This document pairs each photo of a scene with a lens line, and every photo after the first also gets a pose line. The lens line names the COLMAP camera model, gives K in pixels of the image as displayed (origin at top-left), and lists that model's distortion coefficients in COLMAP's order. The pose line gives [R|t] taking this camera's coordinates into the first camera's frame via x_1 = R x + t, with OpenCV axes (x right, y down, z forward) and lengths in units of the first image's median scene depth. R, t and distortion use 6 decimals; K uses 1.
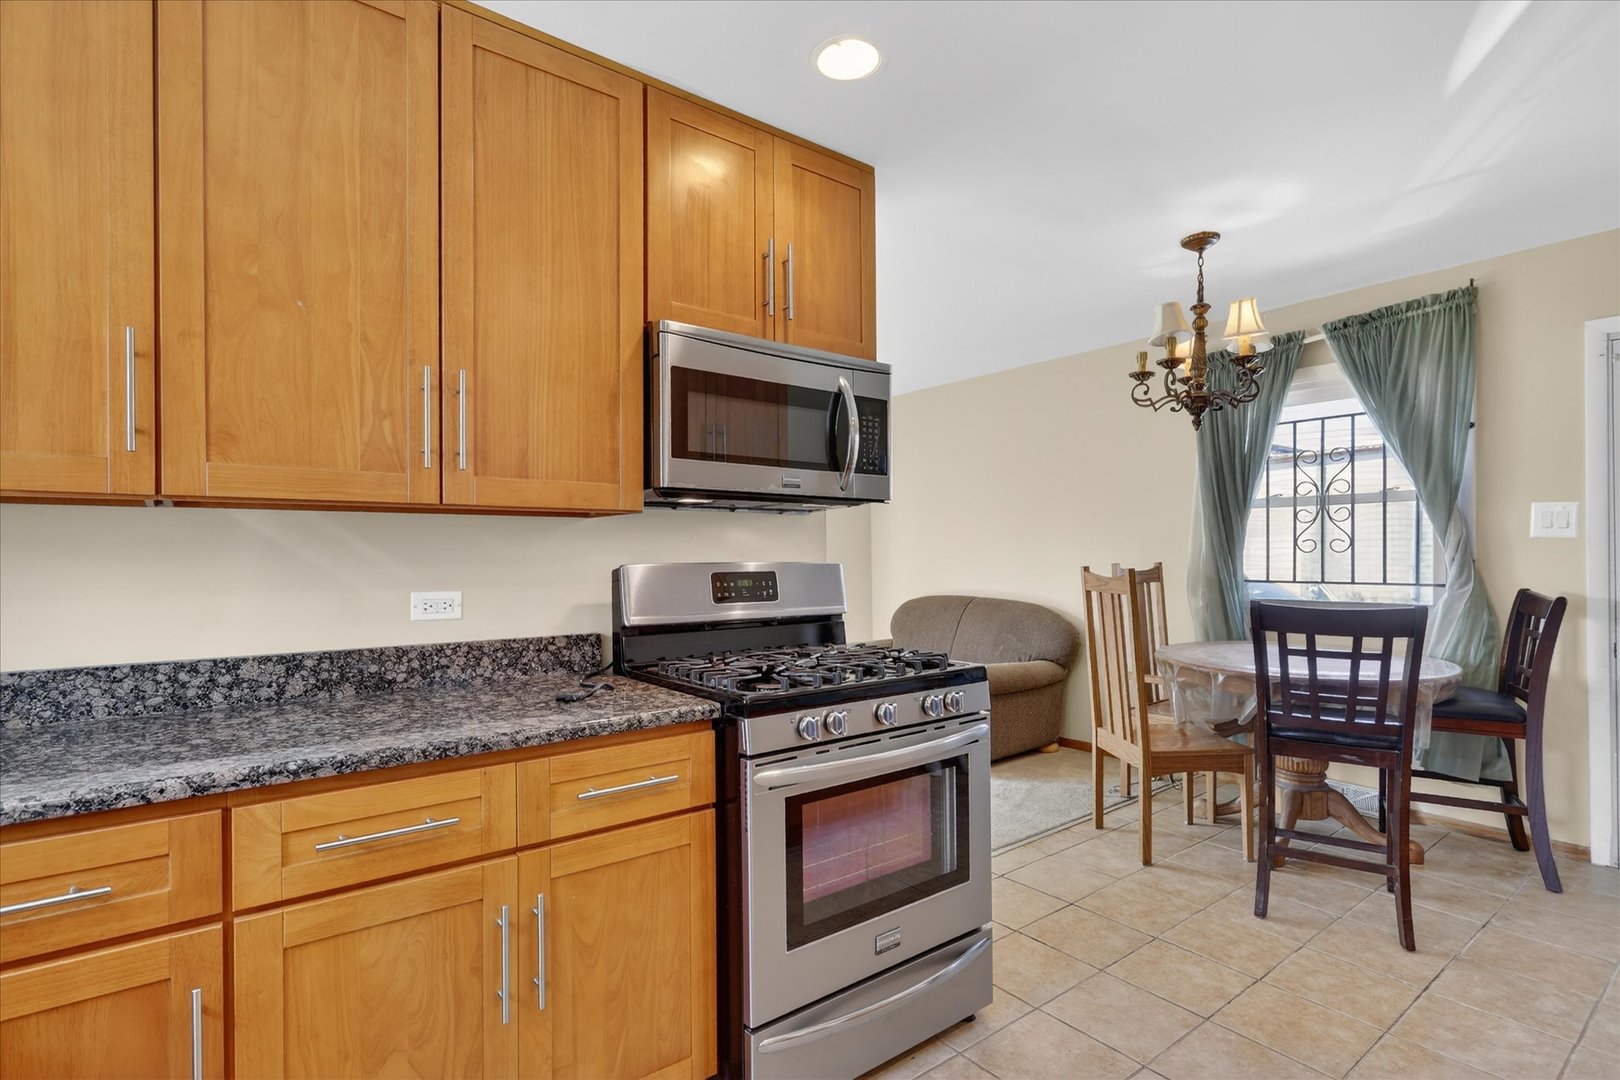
lens RADIAL K [[796.5, 0, 816.2], [0, 796.5, 556.9], [0, 0, 1]] dist [-0.000828, -0.000297]
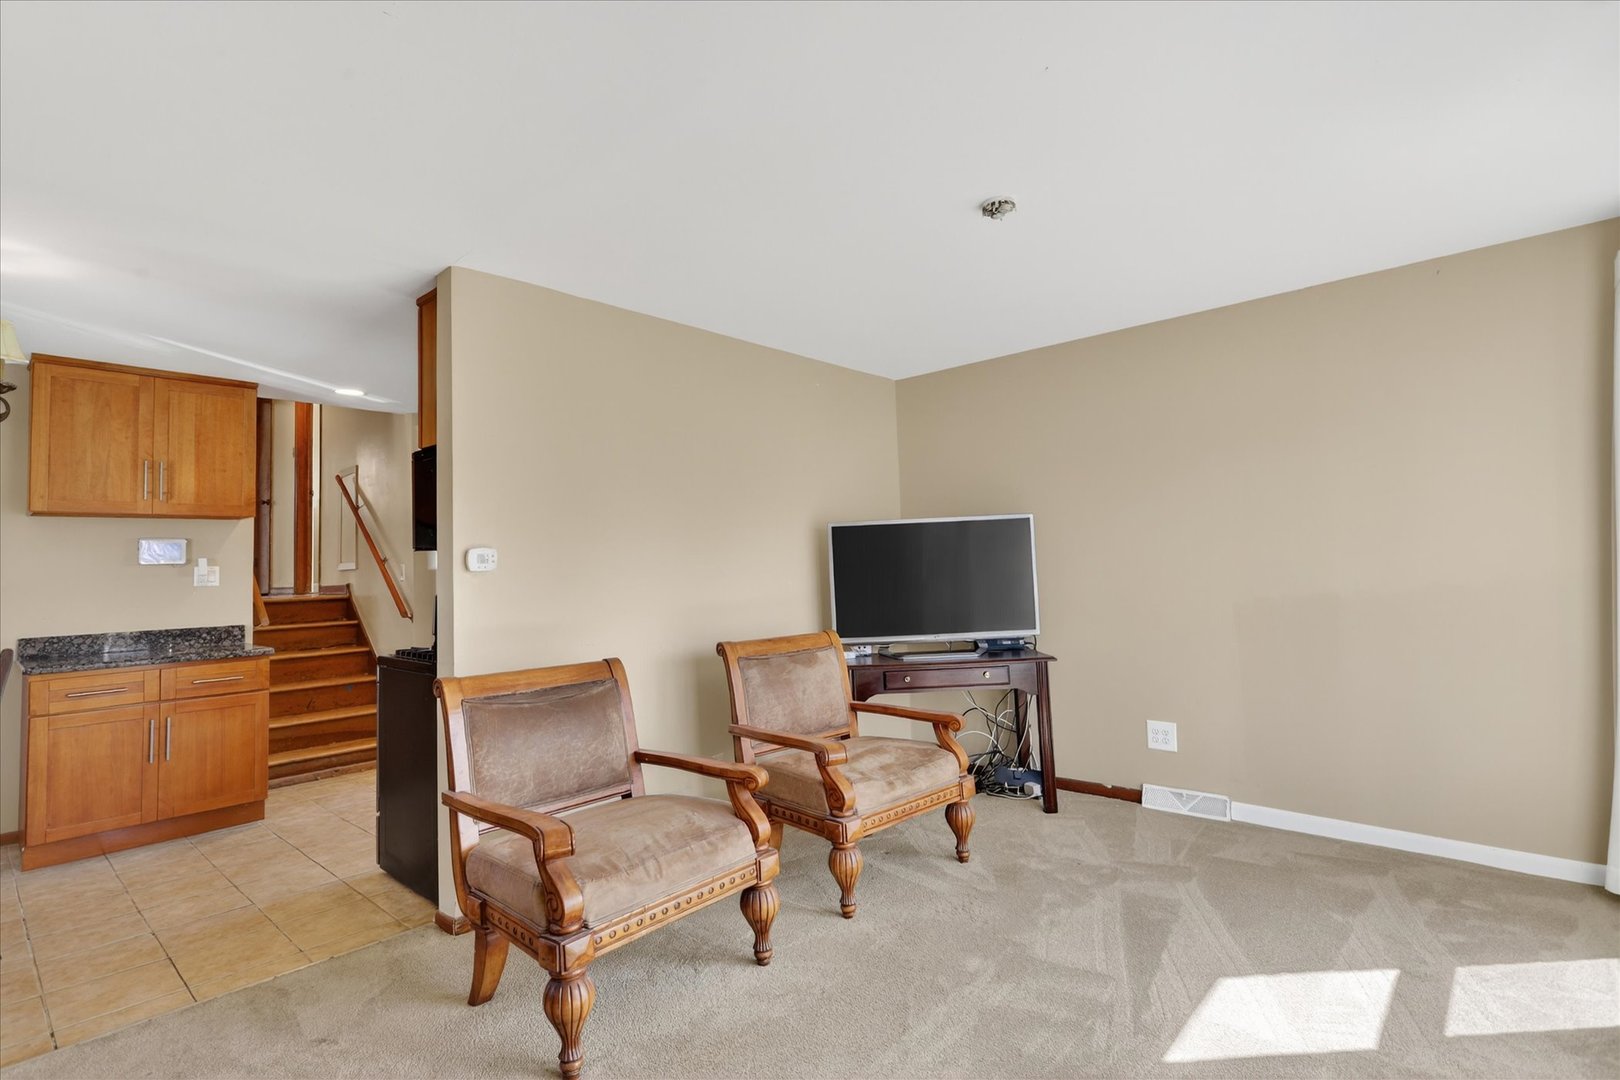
lens RADIAL K [[782.5, 0, 801.2], [0, 782.5, 527.9], [0, 0, 1]] dist [0.000291, 0.000077]
pose [[-0.986450, 0.026478, -0.161913, -0.485193], [0.034497, 0.998303, -0.046920, -0.031142], [0.160396, -0.051870, -0.985689, 3.366481]]
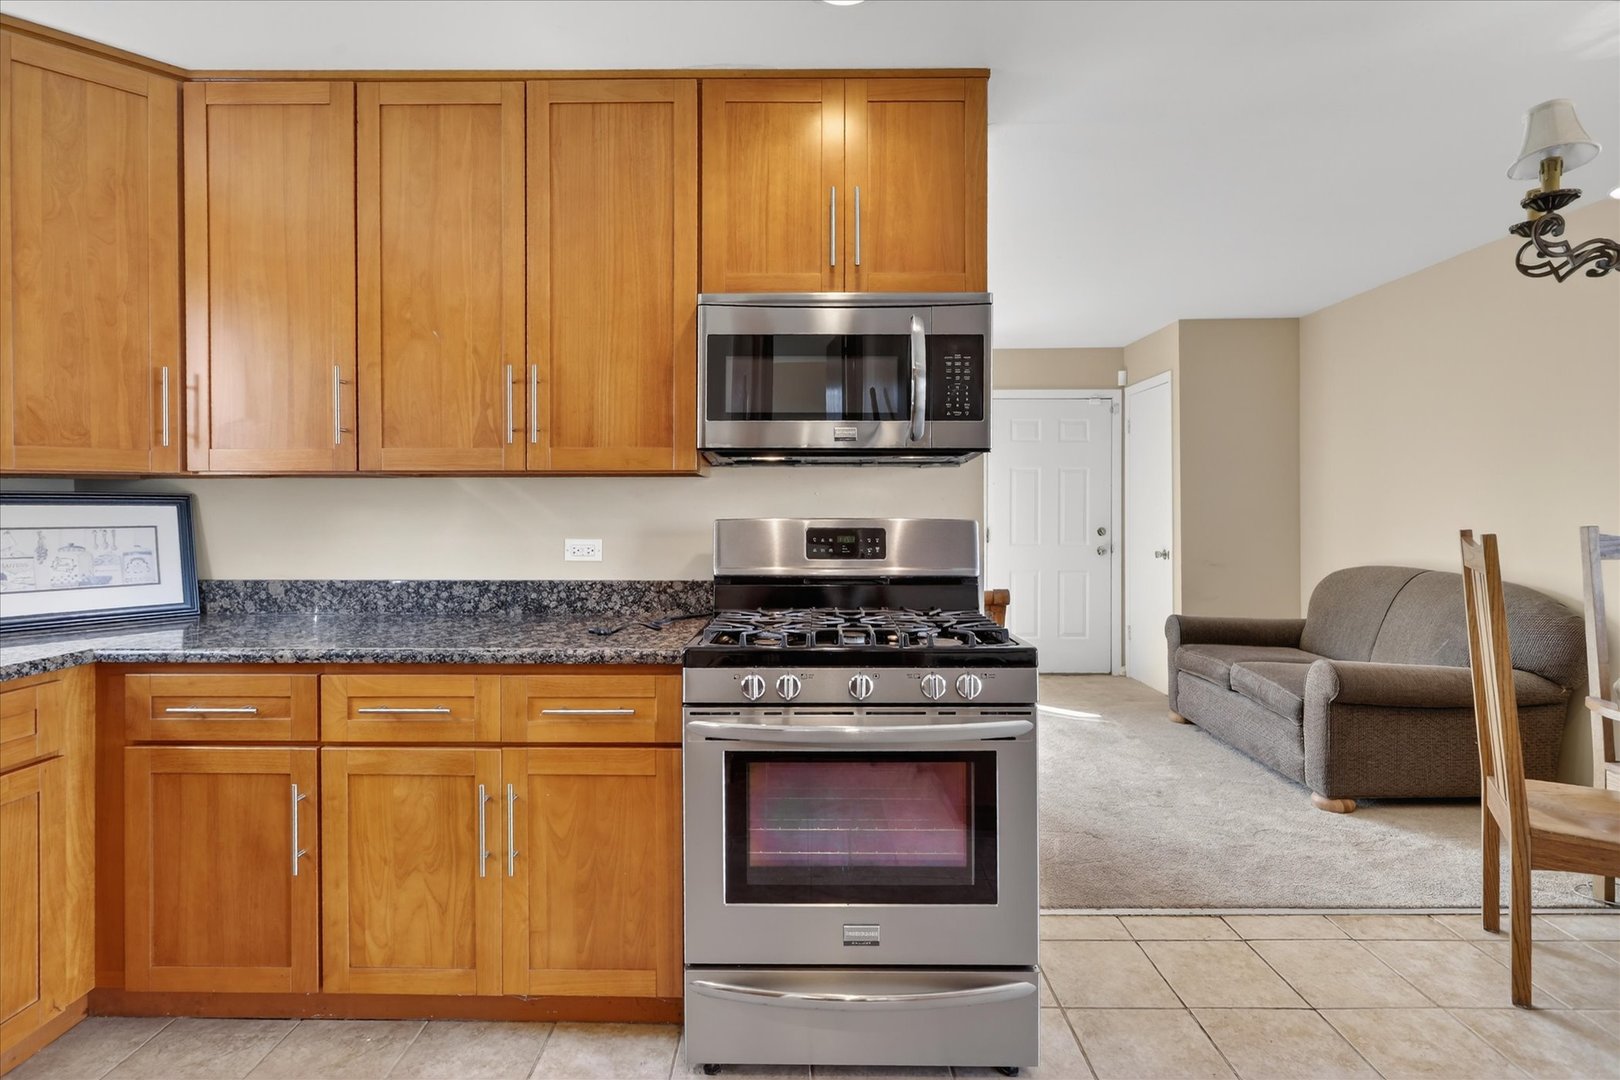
lens RADIAL K [[791.3, 0, 792.9], [0, 791.3, 514.7], [0, 0, 1]] dist [0.001451, 0.000945]
pose [[0.776514, 0.007480, -0.630056, 0.646480], [-0.004799, 0.999971, 0.005958, -0.004525], [0.630082, -0.001603, 0.776527, 0.267284]]
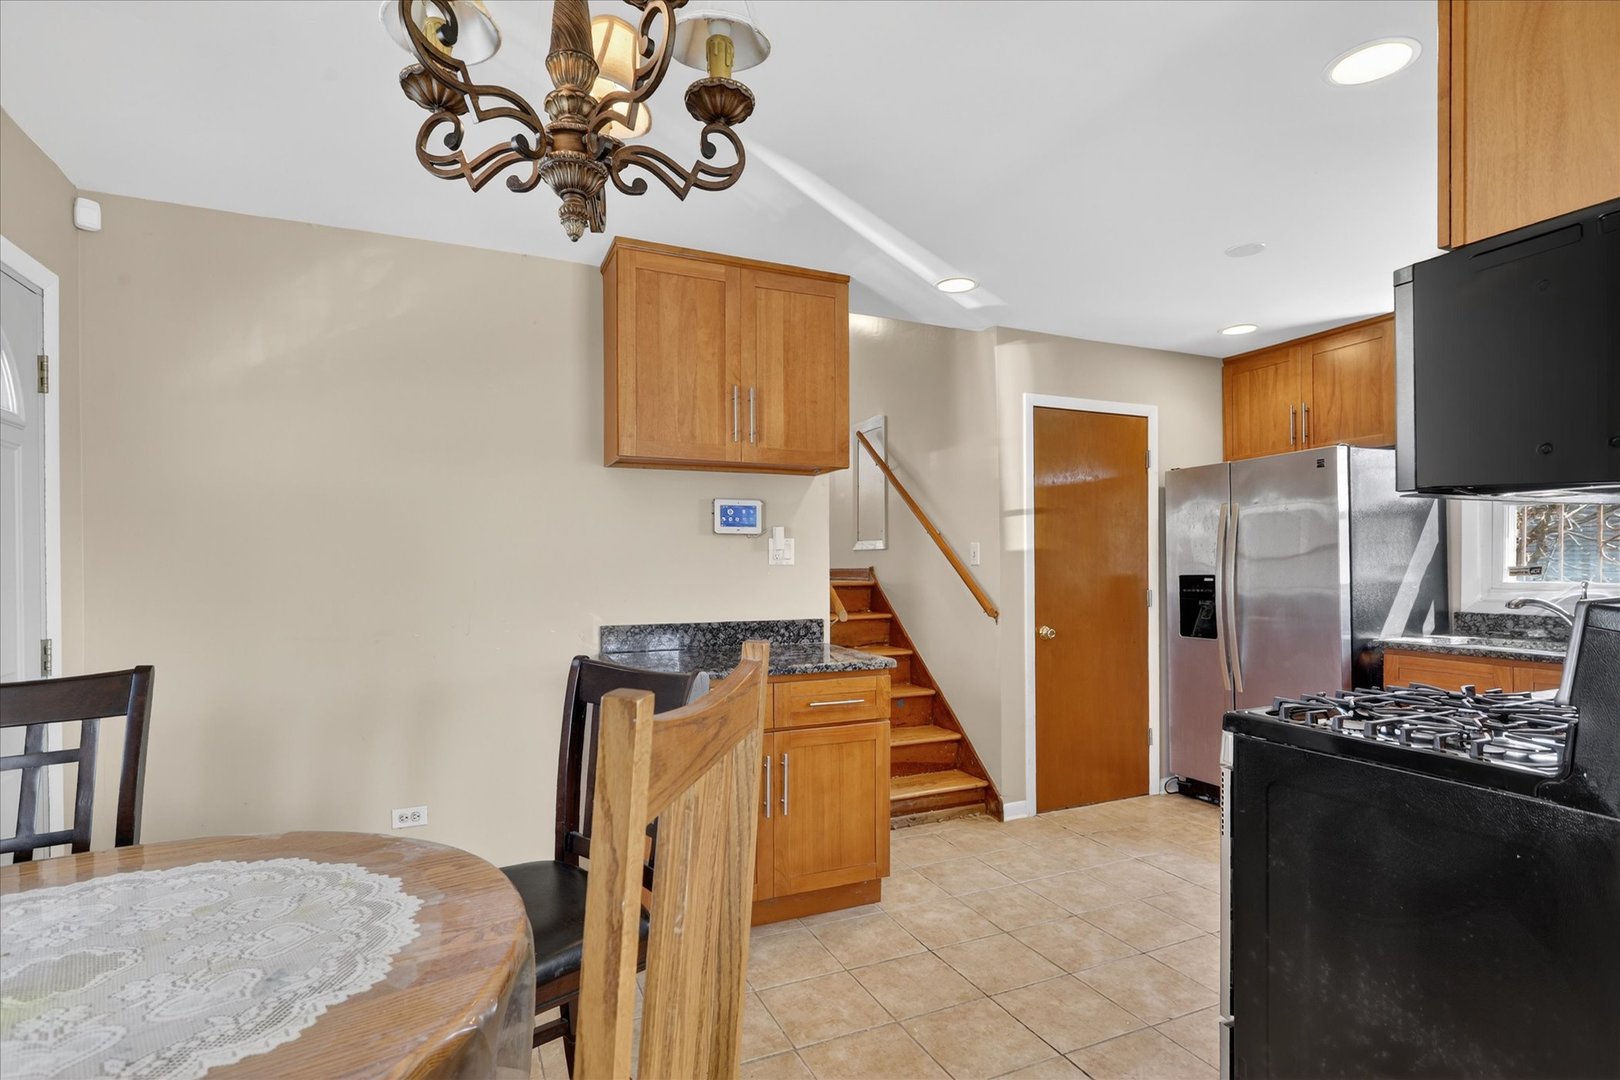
lens RADIAL K [[785.9, 0, 803.7], [0, 785.9, 567.8], [0, 0, 1]] dist [0.000684, 0.000081]
pose [[-0.968584, 0.012083, 0.248392, 0.527185], [0.013531, 0.999900, 0.004122, -0.028139], [-0.248318, 0.007353, -0.968651, 2.325257]]
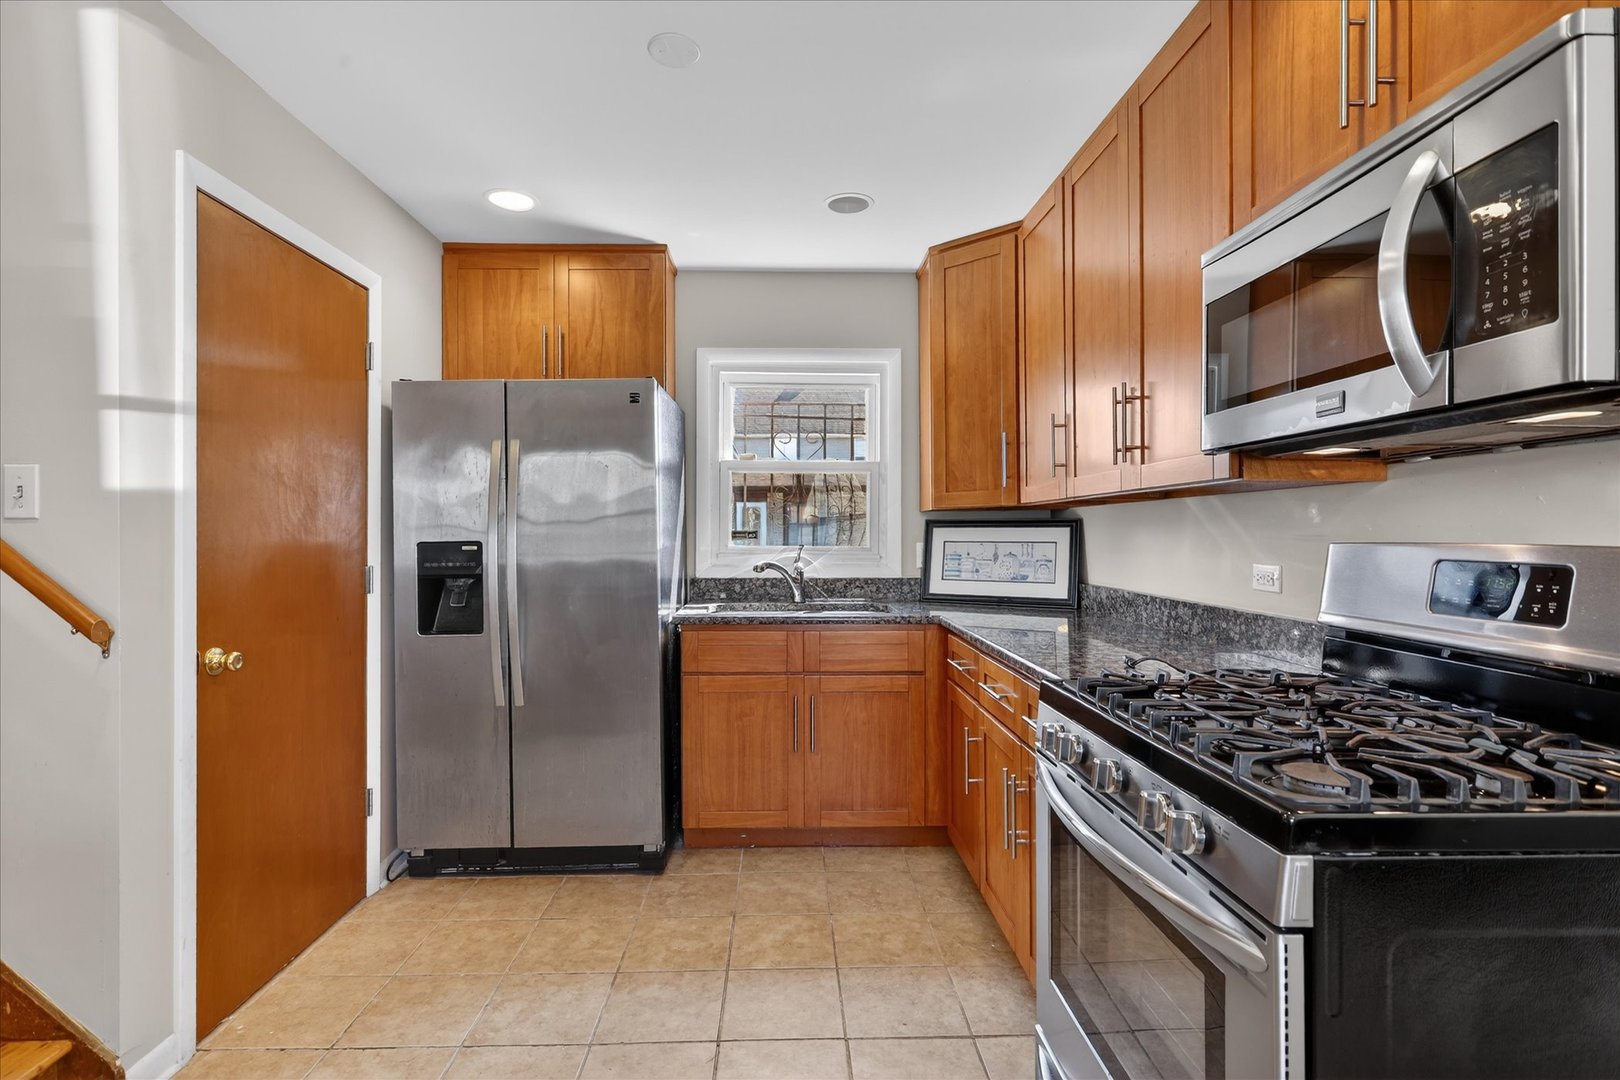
lens RADIAL K [[782.5, 0, 801.2], [0, 782.5, 527.9], [0, 0, 1]] dist [0.000291, 0.000077]
pose [[-0.595074, 0.001474, -0.803670, 0.813513], [0.002097, 0.999998, 0.000282, -0.006922], [0.803668, -0.001518, -0.595075, 1.269747]]
